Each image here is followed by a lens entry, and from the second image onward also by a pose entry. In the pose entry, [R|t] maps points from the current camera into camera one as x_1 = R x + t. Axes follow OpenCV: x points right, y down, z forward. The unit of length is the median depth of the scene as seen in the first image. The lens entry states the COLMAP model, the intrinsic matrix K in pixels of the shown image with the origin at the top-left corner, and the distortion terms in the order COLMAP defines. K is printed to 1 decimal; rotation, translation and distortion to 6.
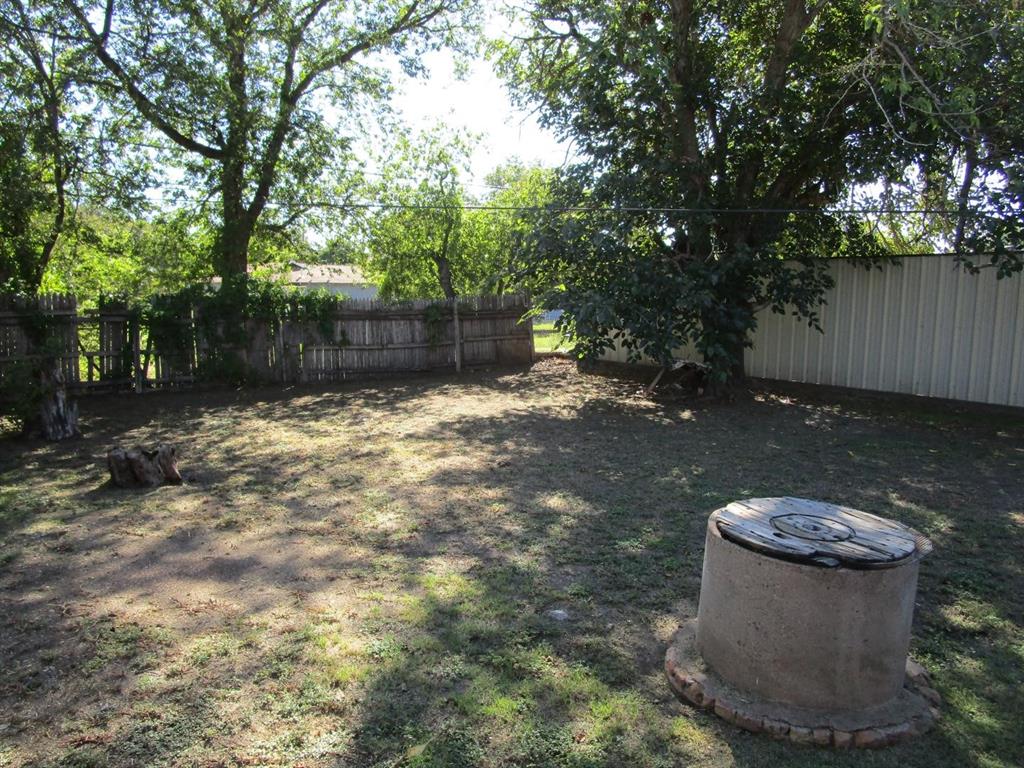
lens RADIAL K [[714.0, 0, 512.9], [0, 714.0, 384.0], [0, 0, 1]] dist [-0.052843, 0.020459]
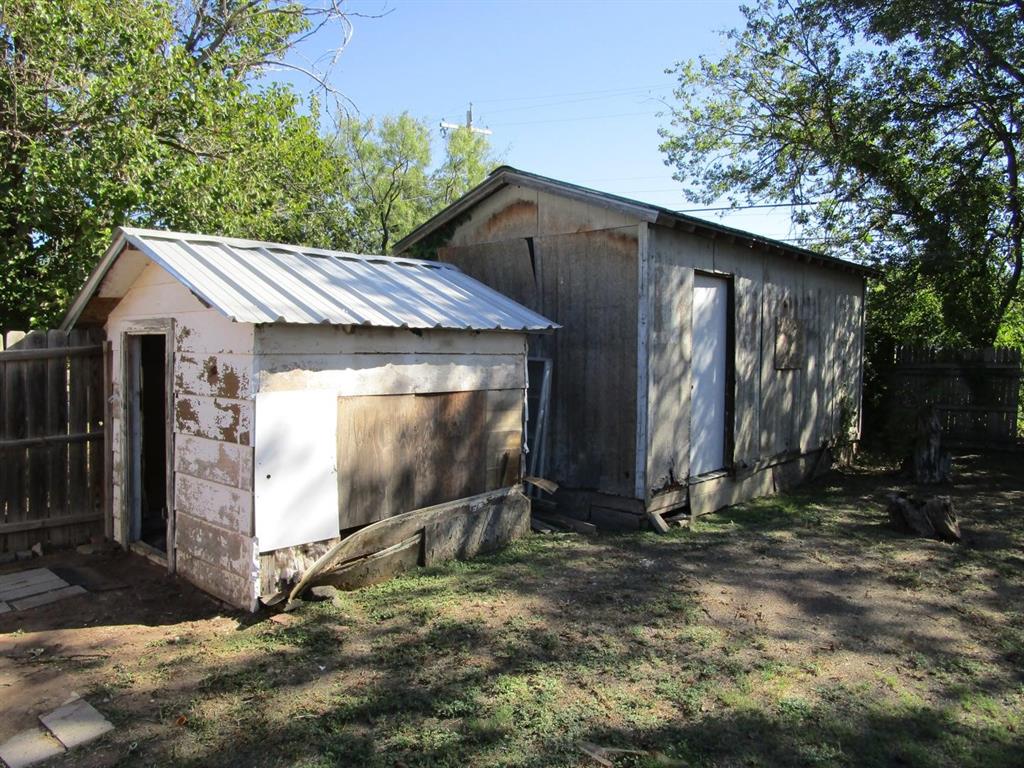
lens RADIAL K [[714.0, 0, 513.4], [0, 714.0, 381.5], [0, 0, 1]] dist [-0.052843, 0.020459]
pose [[0.266168, 0.054704, -0.962373, 0.545206], [-0.132098, 0.991039, 0.019799, -0.032840], [0.954832, 0.121857, 0.271009, 0.273905]]
